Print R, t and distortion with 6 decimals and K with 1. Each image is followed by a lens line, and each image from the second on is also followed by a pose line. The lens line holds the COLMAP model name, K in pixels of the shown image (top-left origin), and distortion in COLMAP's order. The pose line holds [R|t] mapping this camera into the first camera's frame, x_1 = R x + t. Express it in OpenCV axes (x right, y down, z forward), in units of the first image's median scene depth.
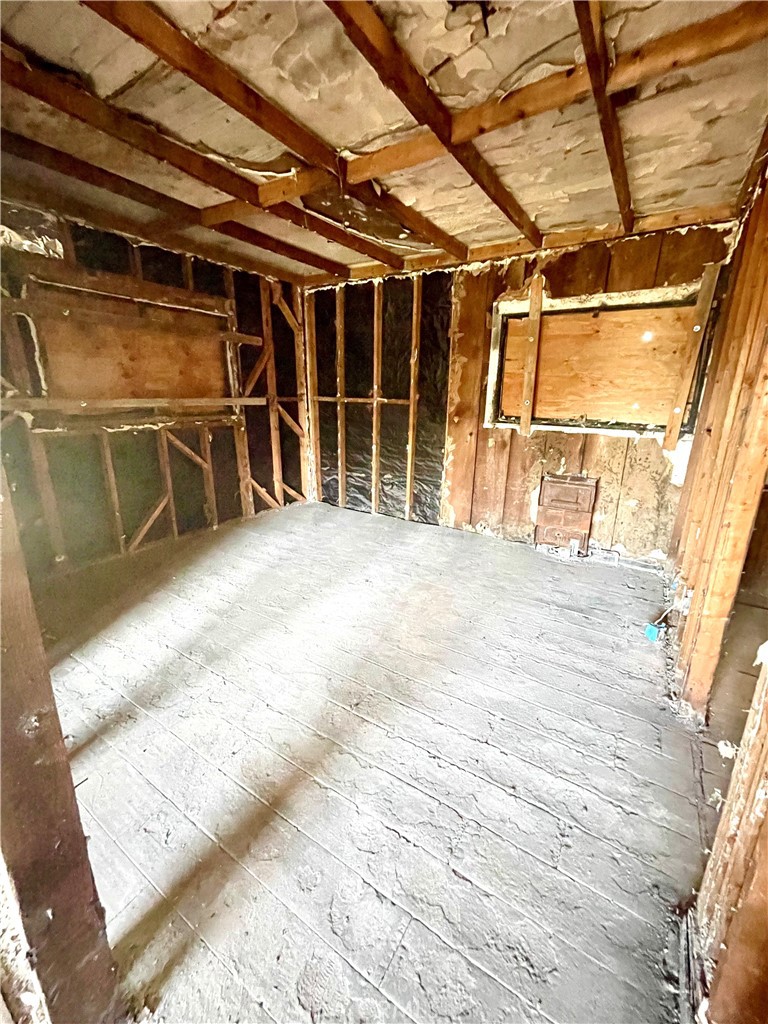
lens RADIAL K [[412.0, 0, 384.1], [0, 412.0, 508.8], [0, 0, 1]] dist [-0.003770, 0.001792]
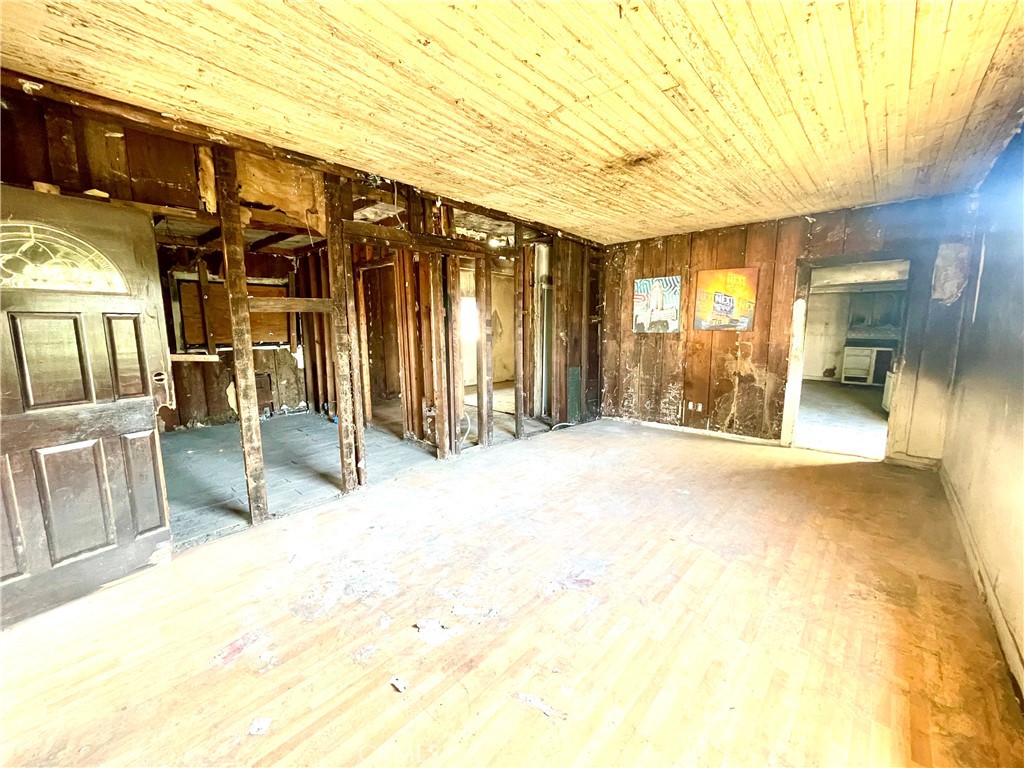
lens RADIAL K [[412.0, 0, 508.3], [0, 412.0, 382.7], [0, 0, 1]] dist [-0.003770, 0.001792]
pose [[0.165745, -0.163241, 0.972564, -1.101870], [0.276926, 0.954227, 0.112969, 0.062550], [-0.946489, 0.250604, 0.203364, -0.387789]]
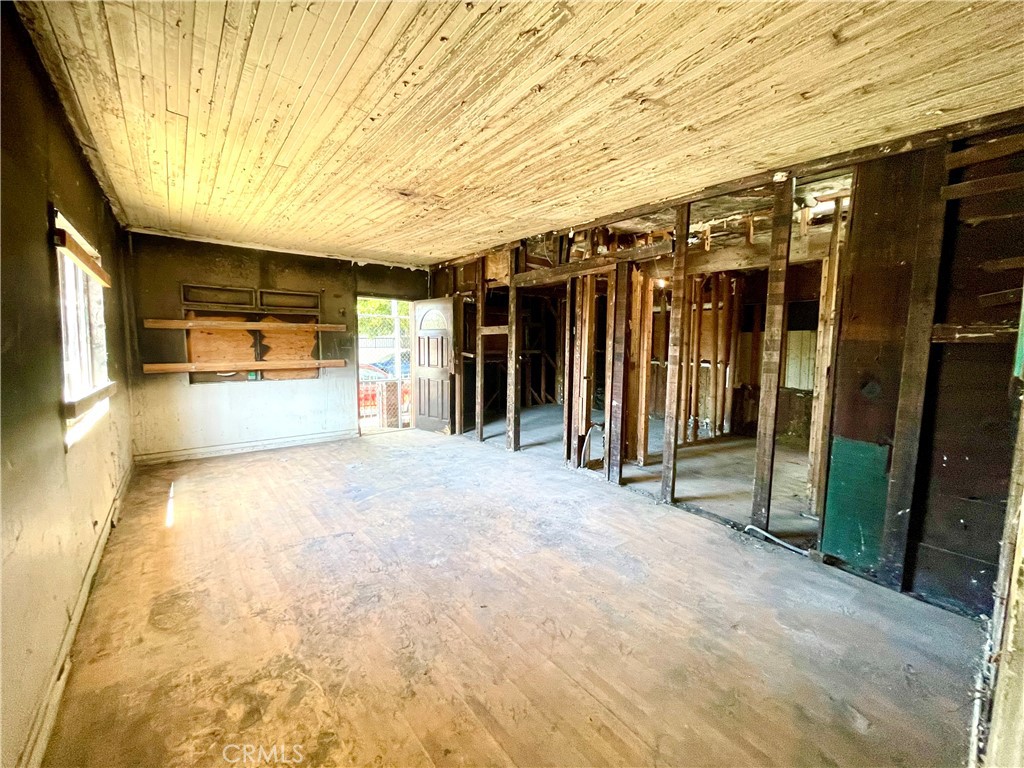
lens RADIAL K [[412.0, 0, 506.5], [0, 412.0, 382.0], [0, 0, 1]] dist [-0.003770, 0.001792]
pose [[0.950841, 0.017831, -0.309166, 0.254984], [-0.076424, 0.980974, -0.178465, 0.354188], [0.300101, 0.193319, 0.934113, -1.252460]]
